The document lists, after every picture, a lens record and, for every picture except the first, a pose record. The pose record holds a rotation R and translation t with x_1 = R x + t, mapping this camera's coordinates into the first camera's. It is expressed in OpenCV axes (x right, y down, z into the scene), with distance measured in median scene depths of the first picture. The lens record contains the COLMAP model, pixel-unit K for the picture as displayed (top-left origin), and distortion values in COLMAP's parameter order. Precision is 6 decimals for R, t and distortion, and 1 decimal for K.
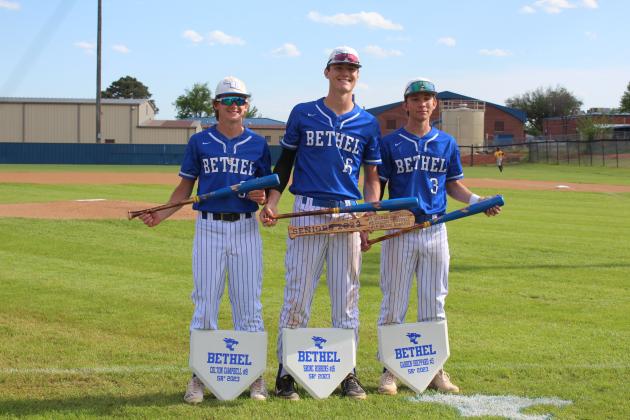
lens RADIAL K [[1101.2, 0, 314.5], [0, 1101.2, 222.7], [0, 0, 1]] dist [-0.006747, 0.006214]
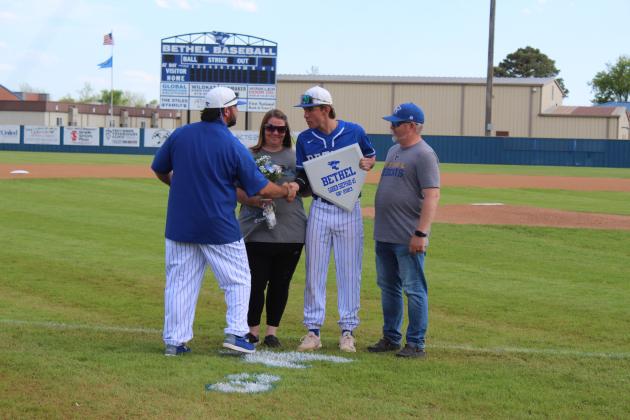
lens RADIAL K [[1506.8, 0, 313.3], [0, 1506.8, 209.6], [0, 0, 1]] dist [0.076916, 0.219940]
pose [[0.953354, 0.027211, -0.300625, 0.025198], [-0.034315, 0.999242, -0.018378, 0.011313], [0.299897, 0.027836, 0.953565, -0.189960]]
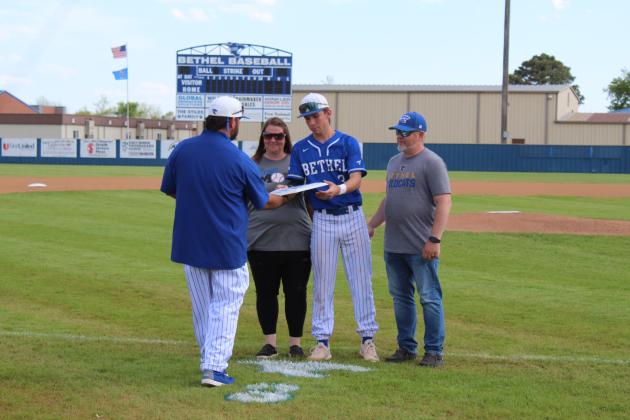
lens RADIAL K [[1506.8, 0, 313.3], [0, 1506.8, 209.6], [0, 0, 1]] dist [0.076916, 0.219940]
pose [[0.950190, 0.014675, -0.311326, 0.026334], [-0.023453, 0.999425, -0.024470, 0.011204], [0.310788, 0.030552, 0.949988, -0.193033]]
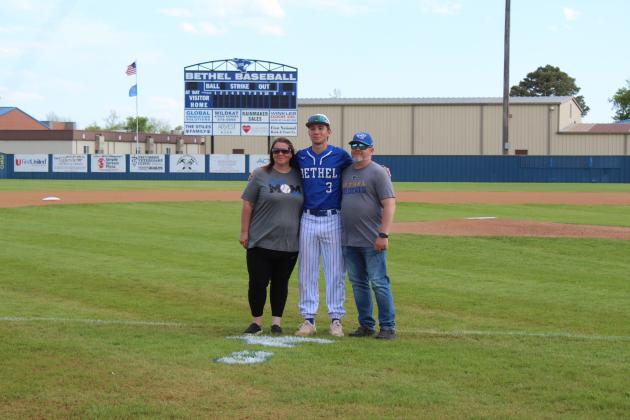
lens RADIAL K [[1506.8, 0, 313.3], [0, 1506.8, 209.6], [0, 0, 1]] dist [0.076916, 0.219940]
pose [[0.948167, 0.003025, -0.317759, 0.080140], [-0.014188, 0.999361, -0.032820, 0.018780], [0.317456, 0.035627, 0.947603, -0.304852]]
